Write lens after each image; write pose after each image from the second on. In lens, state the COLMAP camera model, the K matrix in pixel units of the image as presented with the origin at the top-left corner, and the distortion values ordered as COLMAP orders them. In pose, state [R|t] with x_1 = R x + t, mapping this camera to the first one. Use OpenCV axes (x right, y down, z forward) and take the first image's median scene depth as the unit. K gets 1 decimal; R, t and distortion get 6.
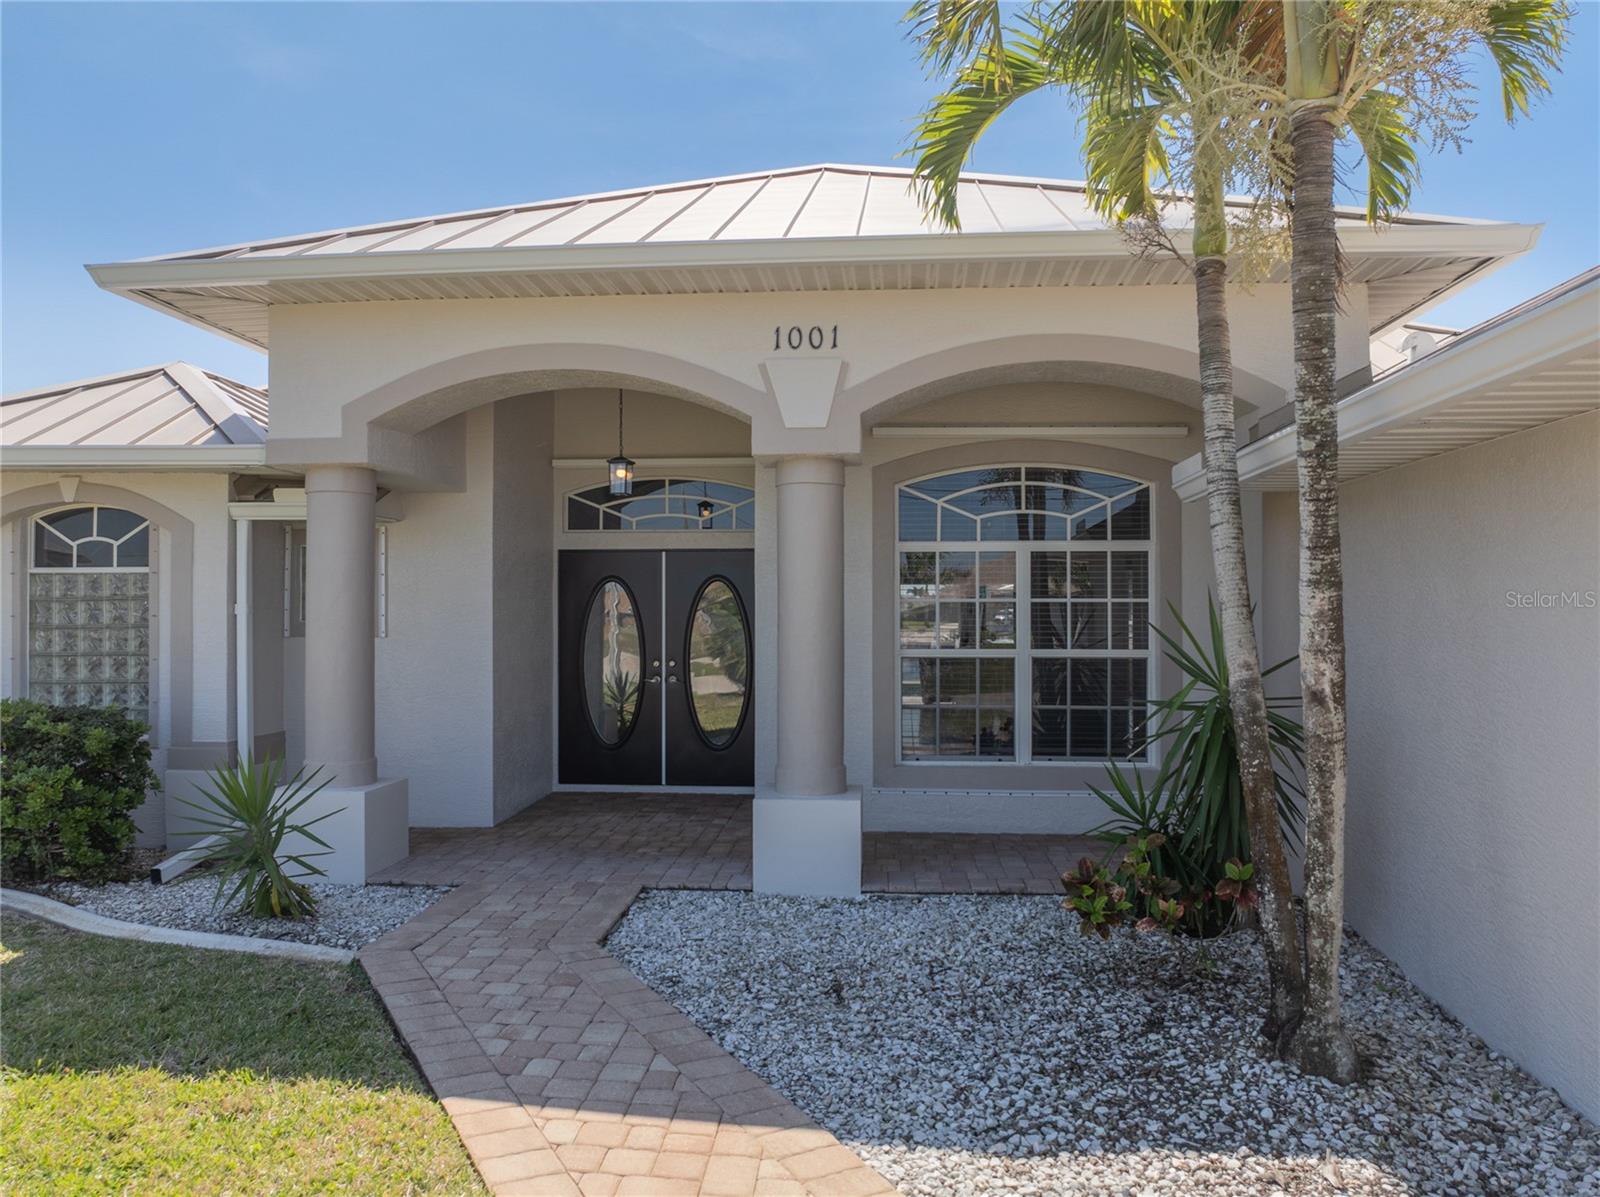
lens RADIAL K [[1134.7, 0, 800.0], [0, 1134.7, 598.5], [0, 0, 1]] dist [-0.038705, -0.003037]
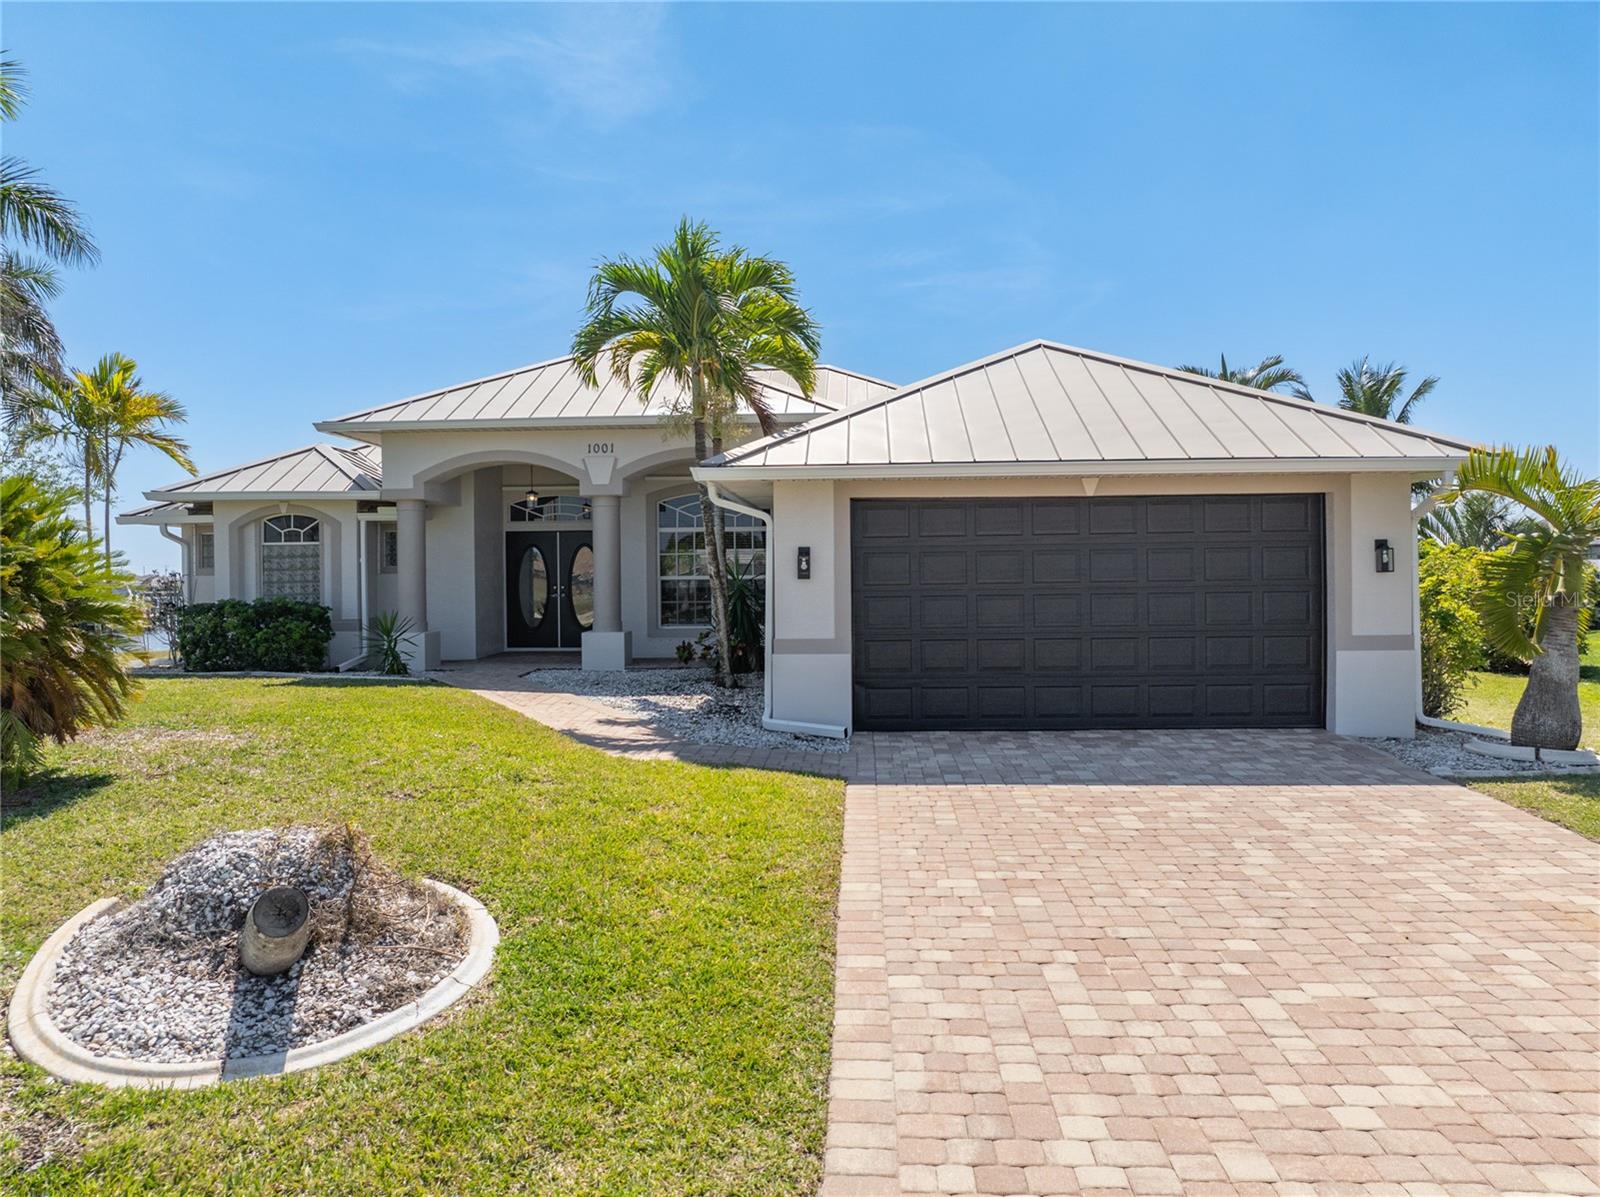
lens RADIAL K [[1124.8, 0, 799.3], [0, 1124.8, 590.6], [0, 0, 1]] dist [-0.045855, 0.014967]
pose [[0.999530, -0.008073, 0.029584, 0.339671], [0.007382, 0.999699, 0.023392, 0.026873], [-0.029764, -0.023163, 0.999289, -1.382864]]
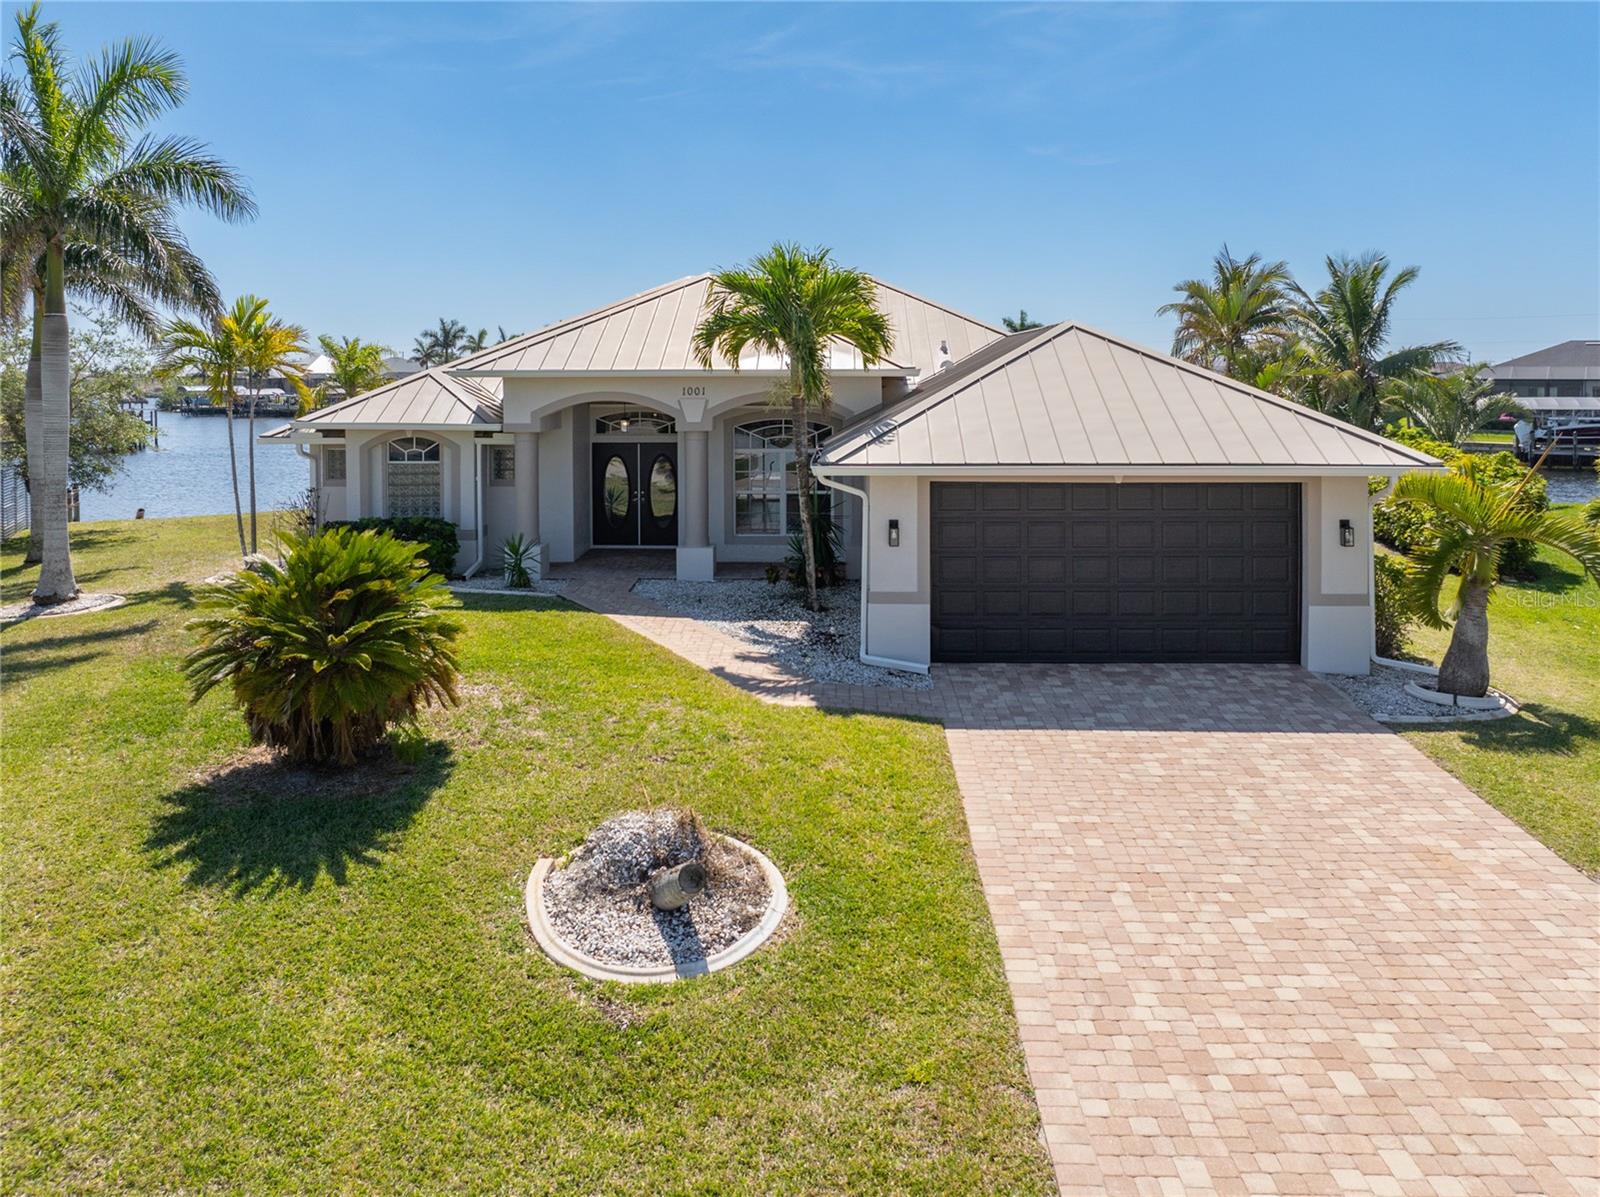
lens RADIAL K [[1181.0, 0, 792.5], [0, 1181.0, 390.4], [0, 0, 1]] dist [-0.025743, -0.007259]
pose [[0.999099, -0.004014, 0.042241, 0.122073], [0.002843, 0.999611, 0.027743, -0.292189], [-0.042336, -0.027598, 0.998722, -1.904185]]
